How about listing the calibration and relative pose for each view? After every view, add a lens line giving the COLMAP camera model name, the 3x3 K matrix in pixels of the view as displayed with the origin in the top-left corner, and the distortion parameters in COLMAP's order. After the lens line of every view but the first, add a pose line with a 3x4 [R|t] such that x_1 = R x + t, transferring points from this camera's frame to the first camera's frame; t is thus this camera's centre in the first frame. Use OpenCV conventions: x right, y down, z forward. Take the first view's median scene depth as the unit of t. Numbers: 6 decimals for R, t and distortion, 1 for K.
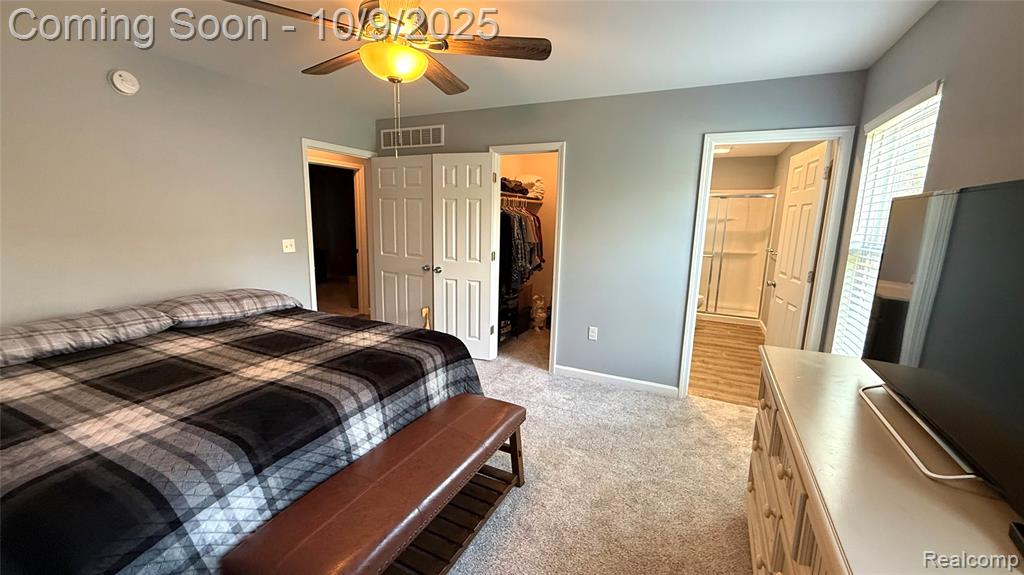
lens RADIAL K [[410.7, 0, 512.0], [0, 410.7, 287.5], [0, 0, 1]] dist [0.000090, -0.000005]
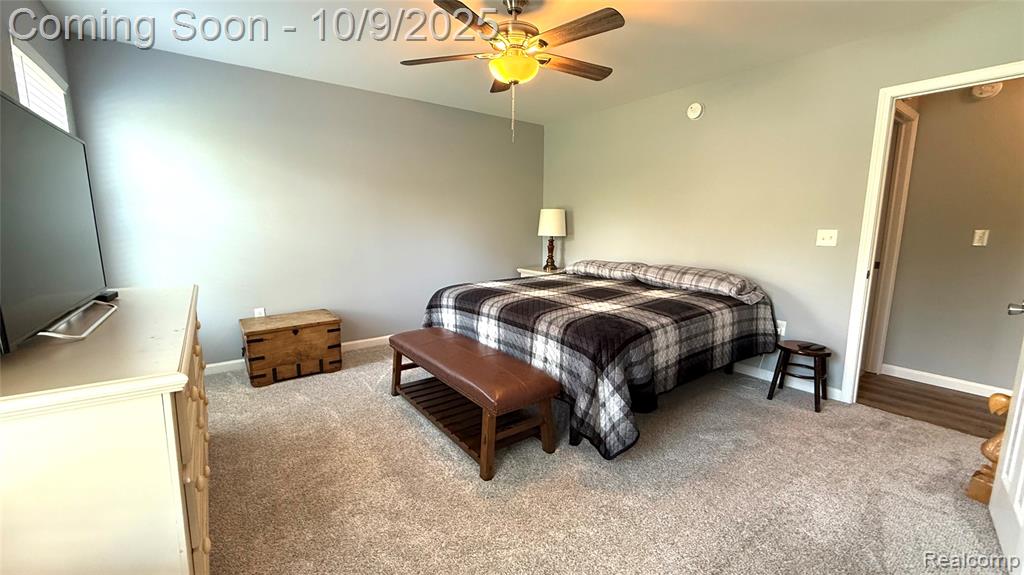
lens RADIAL K [[410.7, 0, 512.0], [0, 410.7, 287.5], [0, 0, 1]] dist [0.000090, -0.000005]
pose [[-0.468318, 0.101852, -0.877670, 0.677905], [-0.173385, 0.963427, 0.204321, -0.098146], [0.866381, 0.247862, -0.433530, 1.259392]]
